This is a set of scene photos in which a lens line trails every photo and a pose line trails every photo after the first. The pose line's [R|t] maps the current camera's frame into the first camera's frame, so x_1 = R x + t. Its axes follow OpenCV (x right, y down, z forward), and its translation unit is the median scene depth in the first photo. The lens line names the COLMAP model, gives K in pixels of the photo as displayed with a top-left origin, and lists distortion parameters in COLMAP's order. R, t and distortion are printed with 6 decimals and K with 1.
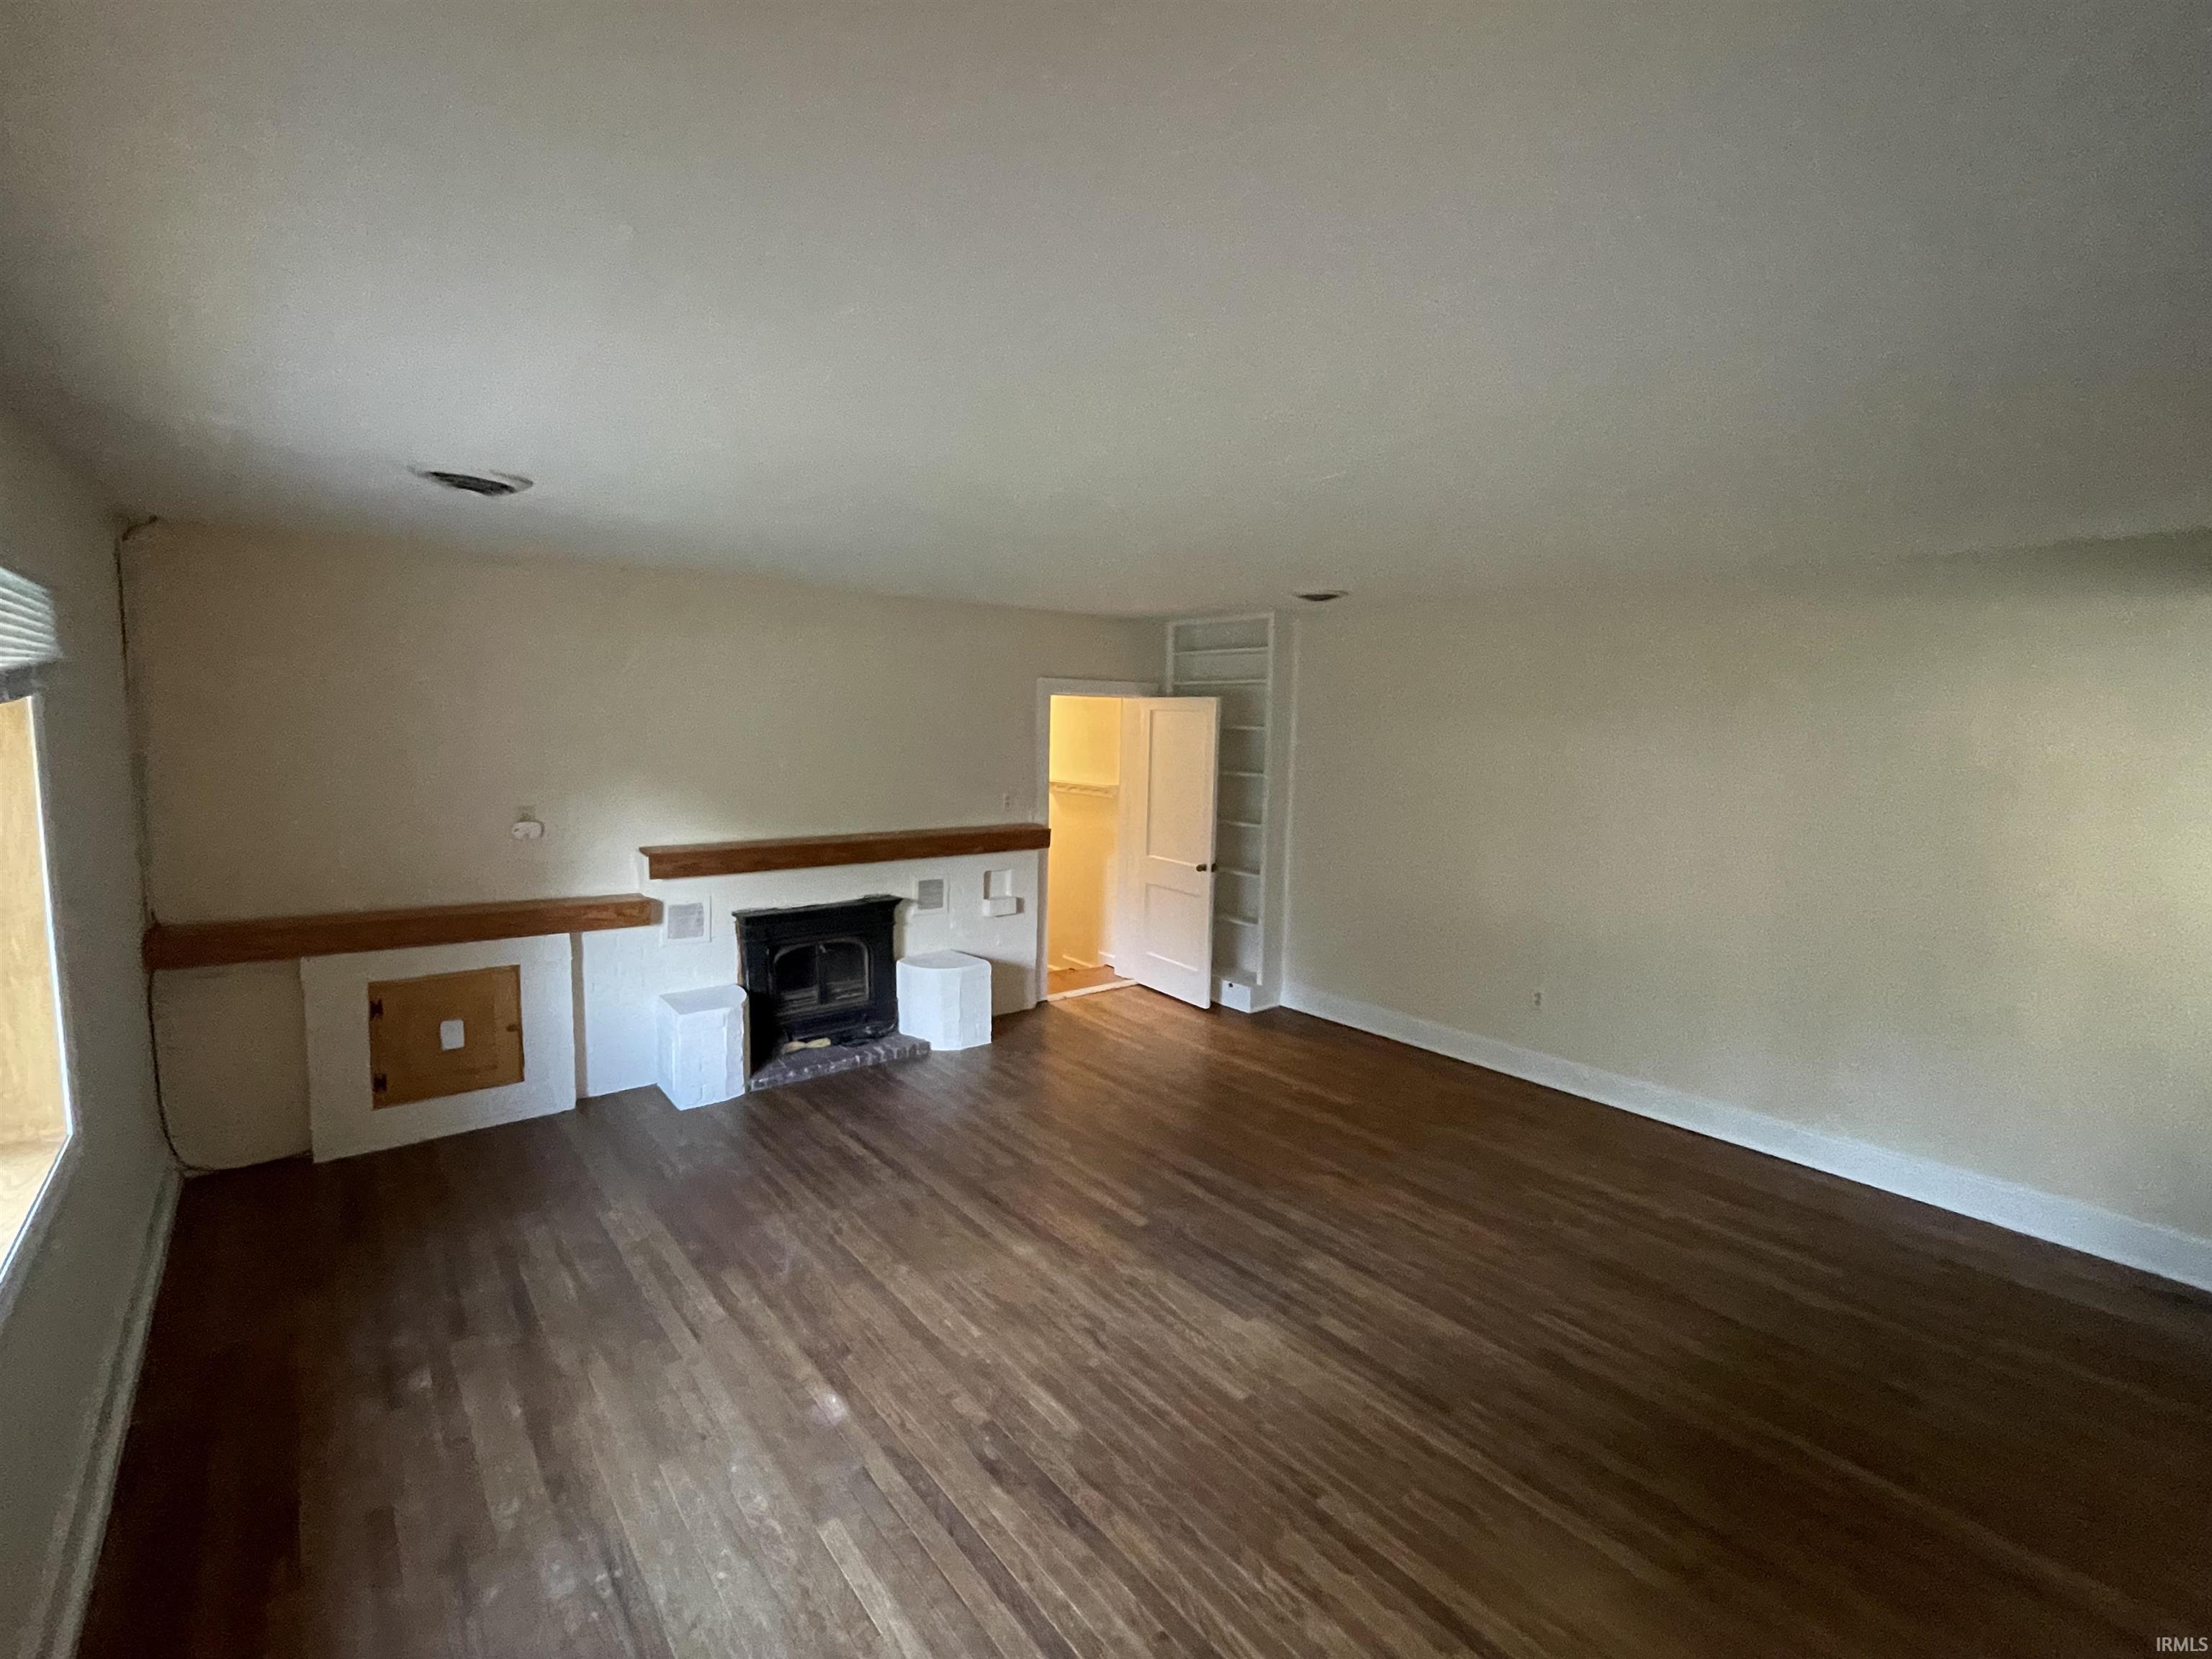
lens RADIAL K [[991.1, 0, 1106.0], [0, 991.1, 829.5], [0, 0, 1]] dist [-0.001692, -0.000022]
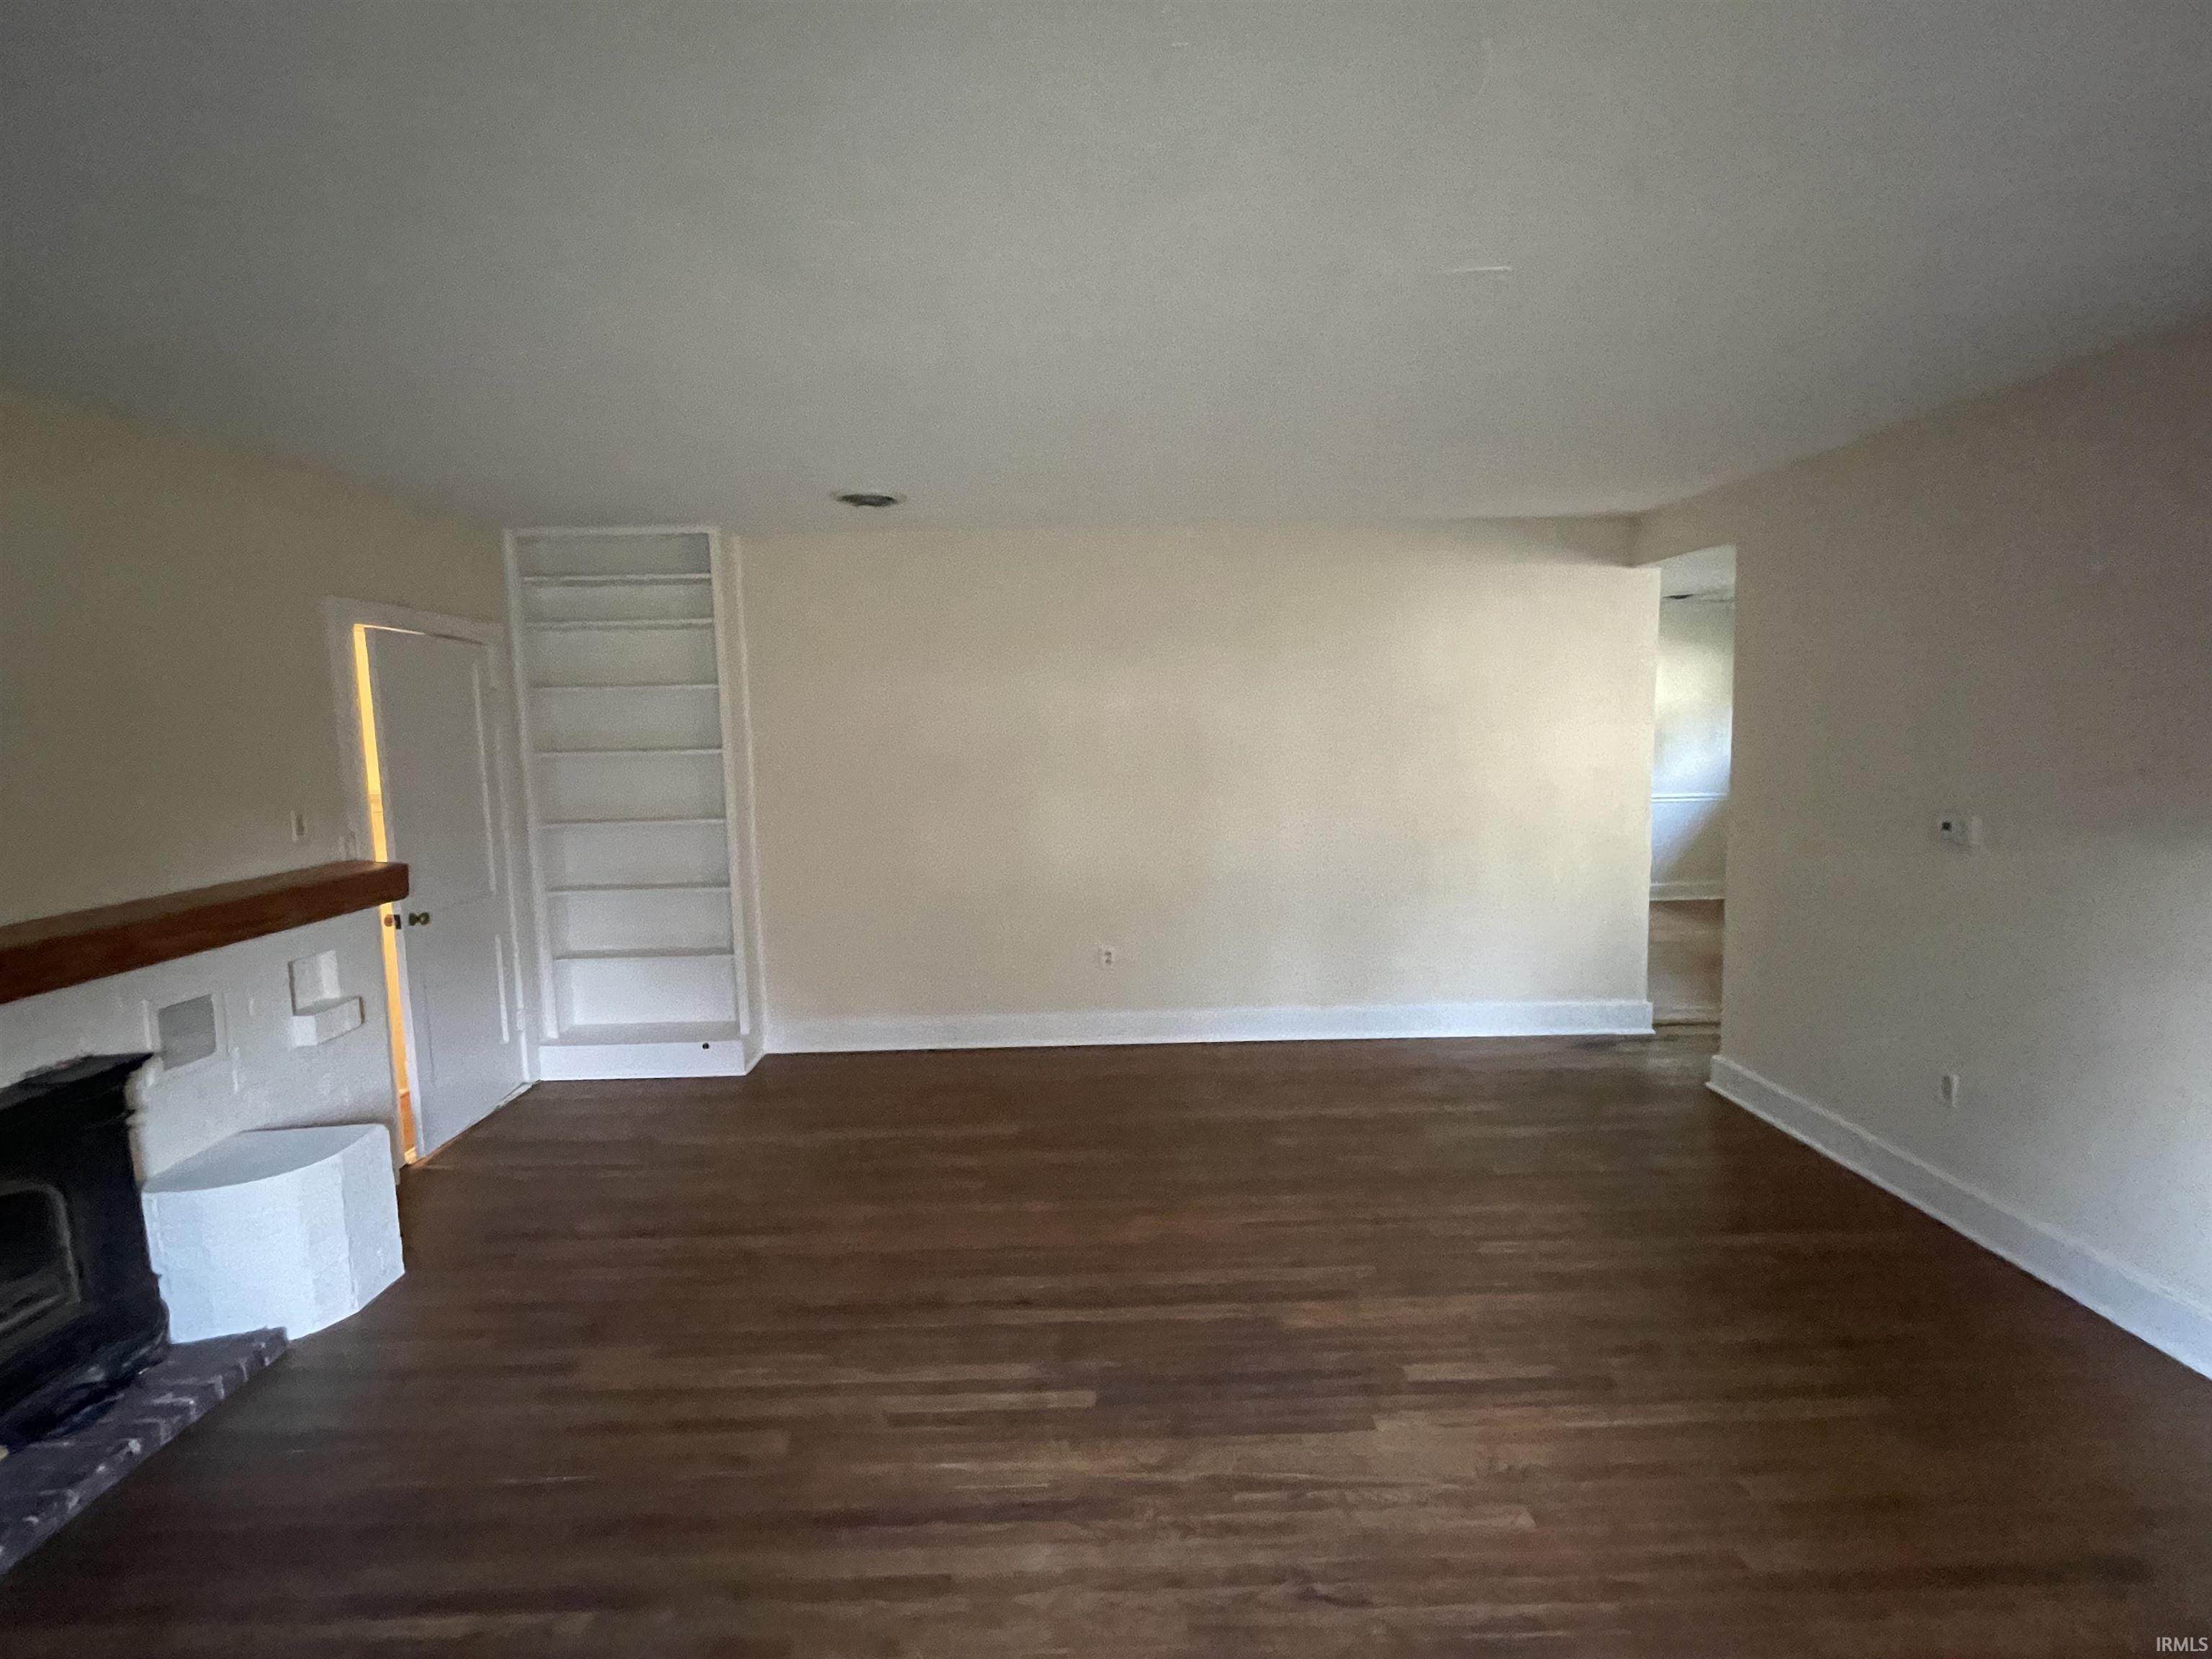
lens RADIAL K [[991.1, 0, 1106.0], [0, 991.1, 829.5], [0, 0, 1]] dist [-0.001692, -0.000022]
pose [[0.613564, -0.118892, 0.780643, -0.298639], [0.115422, 0.991485, 0.060284, -0.009809], [-0.781163, 0.053116, 0.622063, 0.398478]]
